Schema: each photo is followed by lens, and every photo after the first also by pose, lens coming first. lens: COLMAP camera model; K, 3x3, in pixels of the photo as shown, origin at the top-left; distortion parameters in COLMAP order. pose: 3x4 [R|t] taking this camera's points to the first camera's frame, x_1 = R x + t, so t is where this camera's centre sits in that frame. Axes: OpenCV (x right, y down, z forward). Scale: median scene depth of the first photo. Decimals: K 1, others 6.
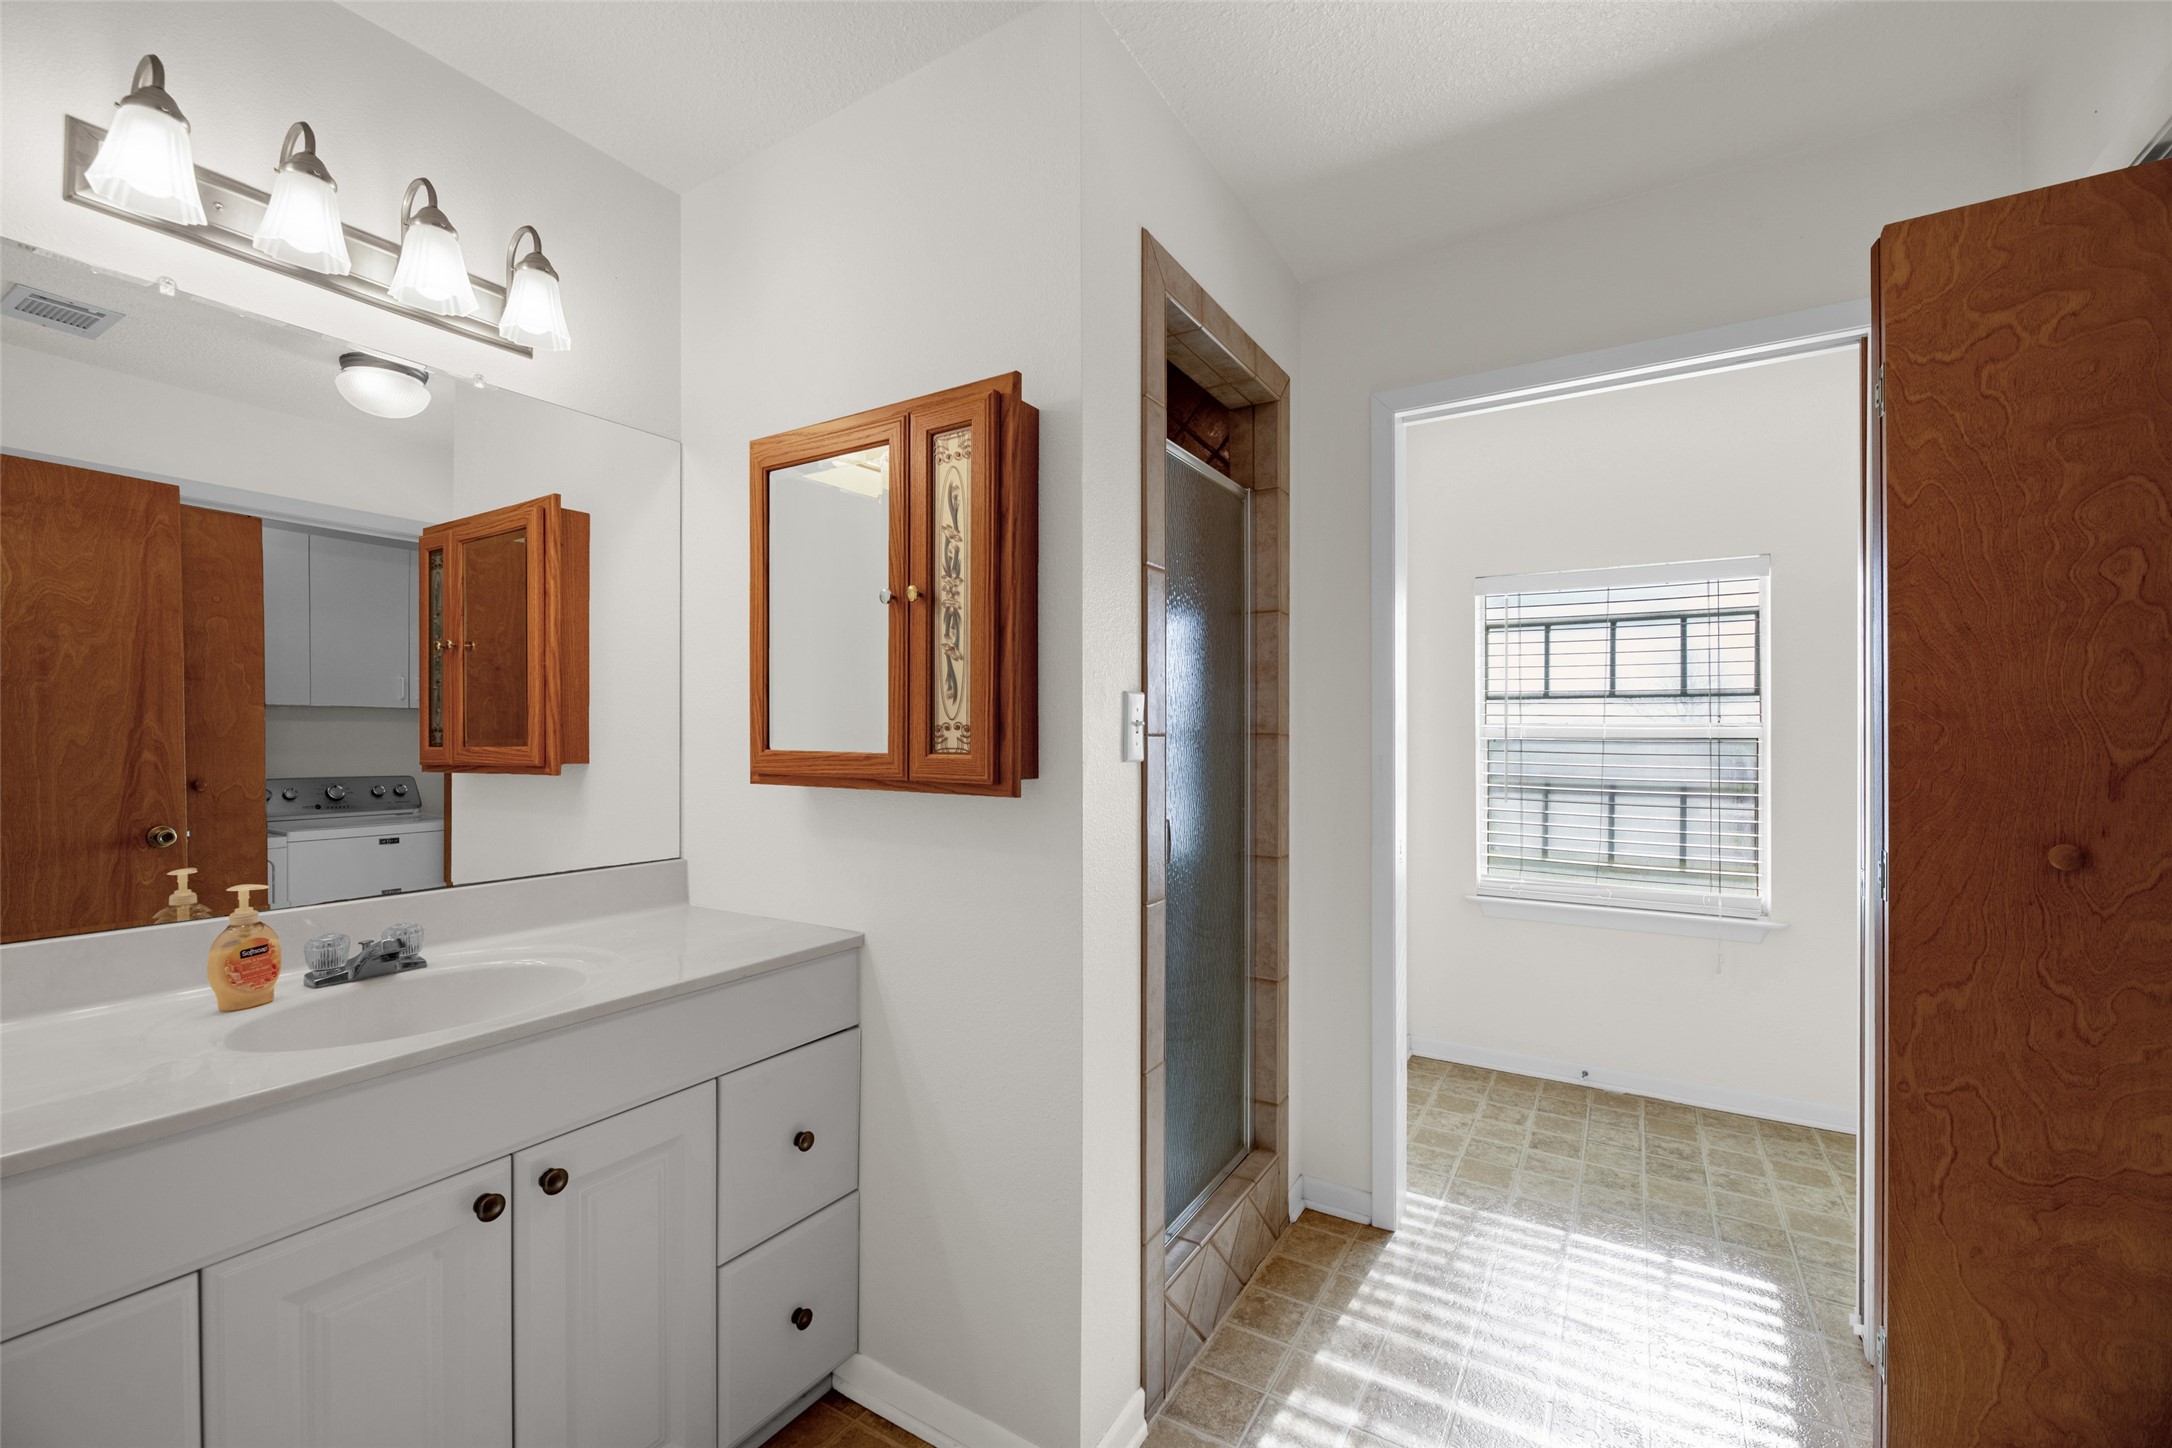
lens RADIAL K [[902.9, 0, 1075.8], [0, 902.9, 731.5], [0, 0, 1]] dist [-0.000110, -0.001136]
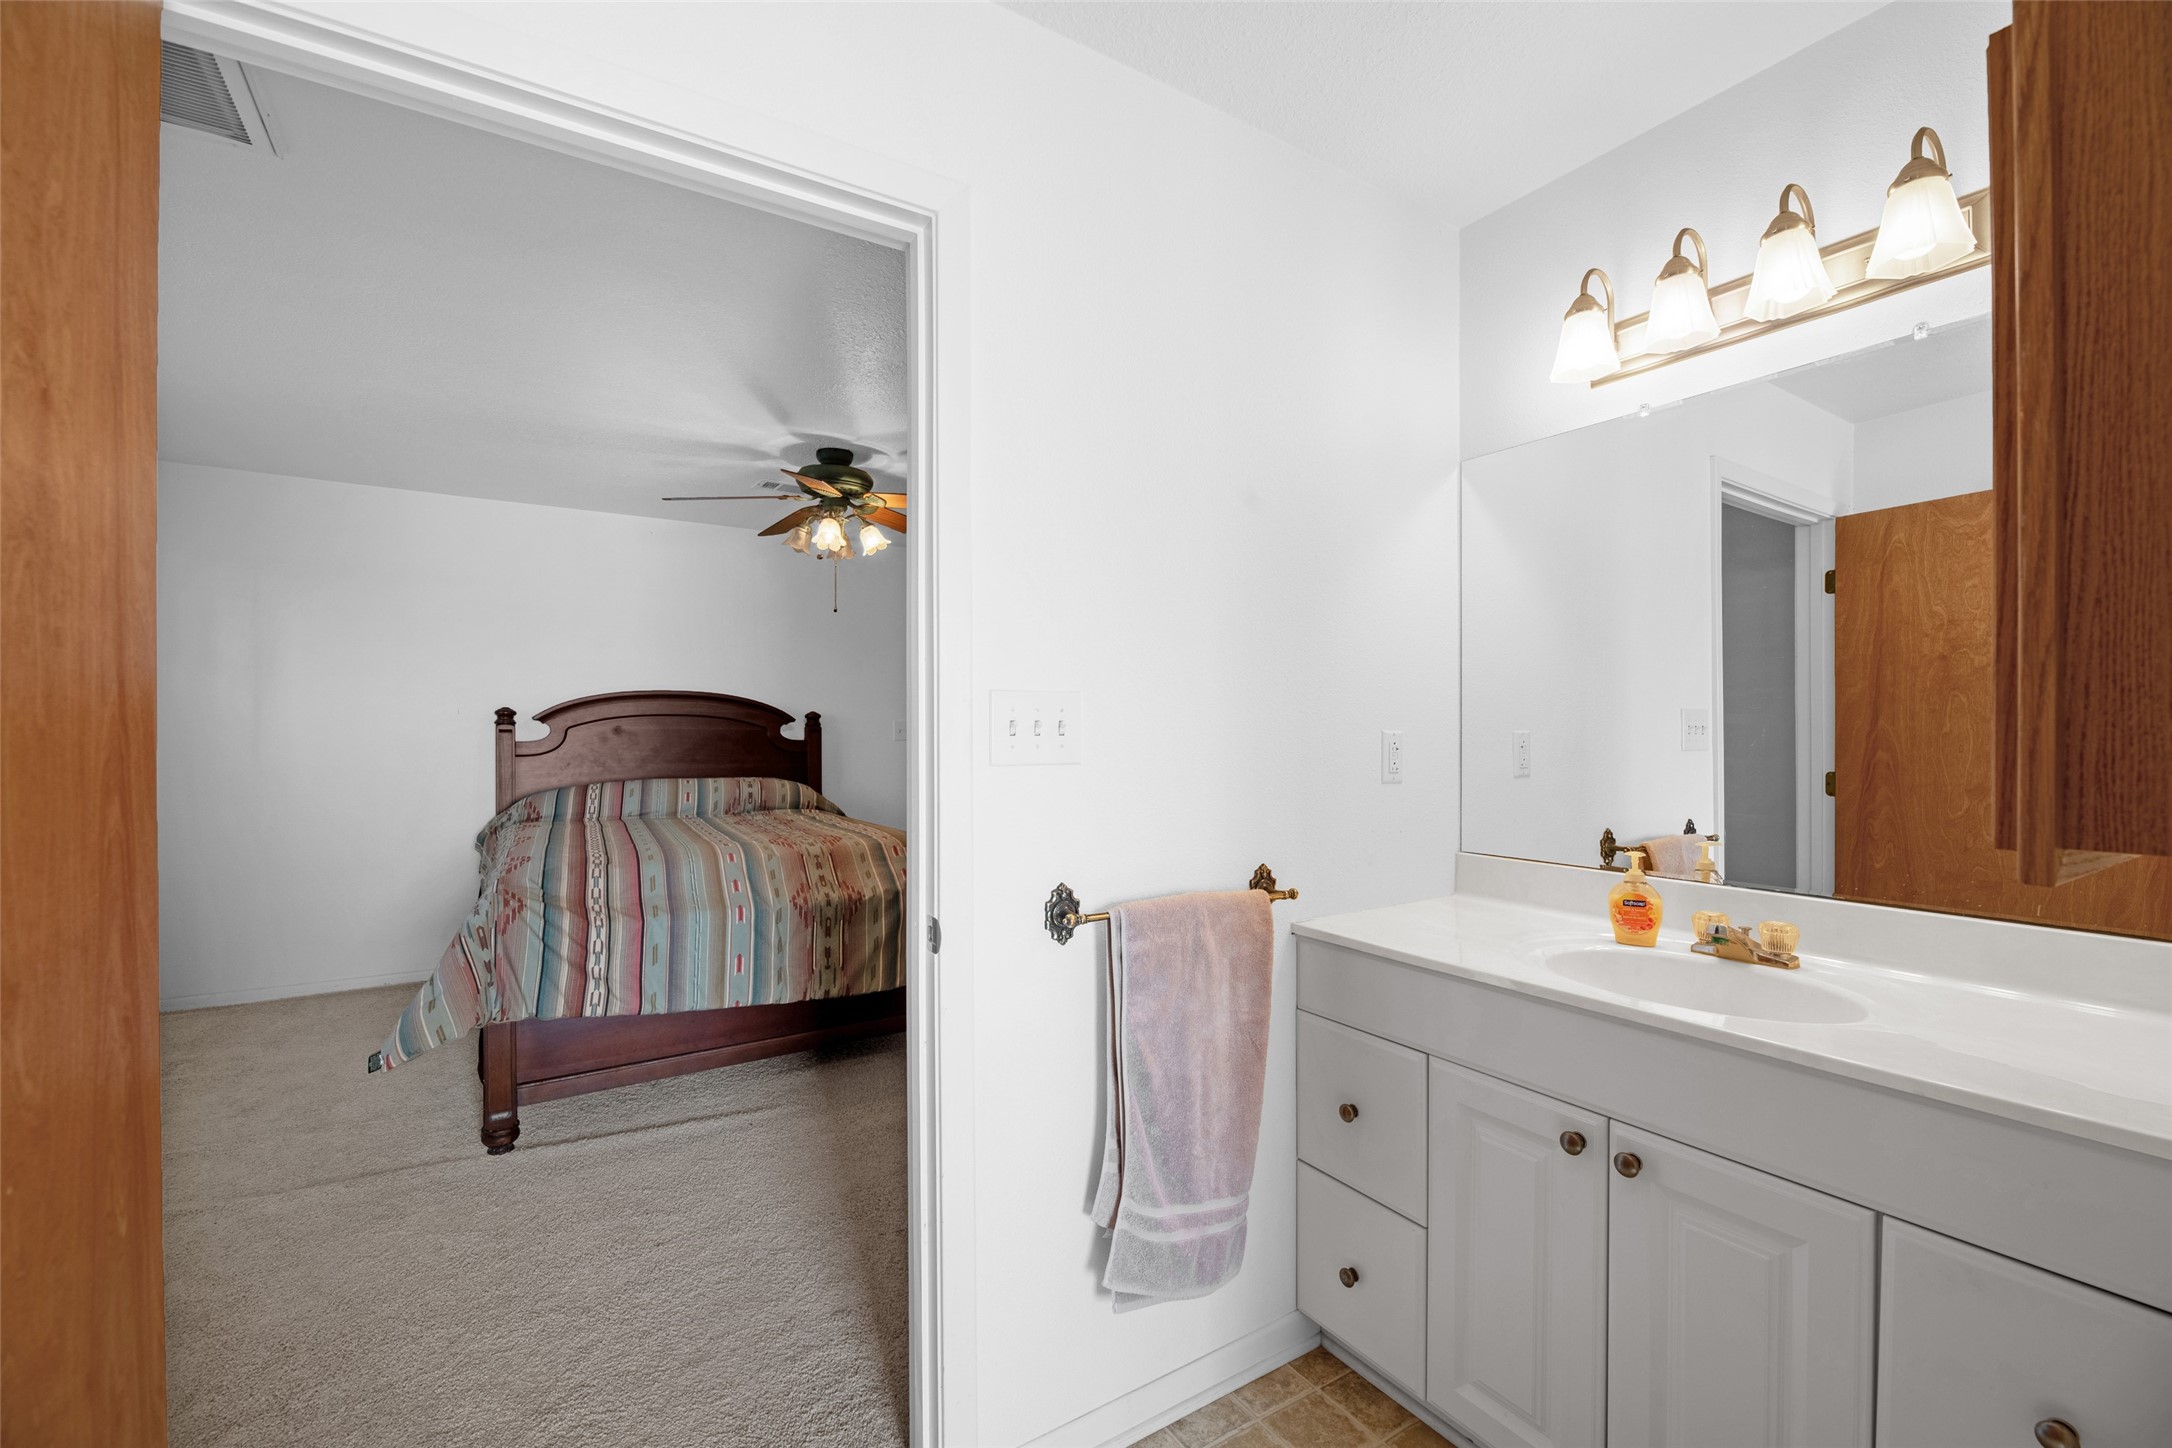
lens RADIAL K [[902.9, 0, 1076.6], [0, 902.9, 730.3], [0, 0, 1]] dist [-0.000110, -0.001136]
pose [[-0.437587, -0.002894, -0.899172, 0.608087], [0.003320, 0.999983, -0.004834, -0.002523], [0.899170, -0.005101, -0.437570, 0.836937]]
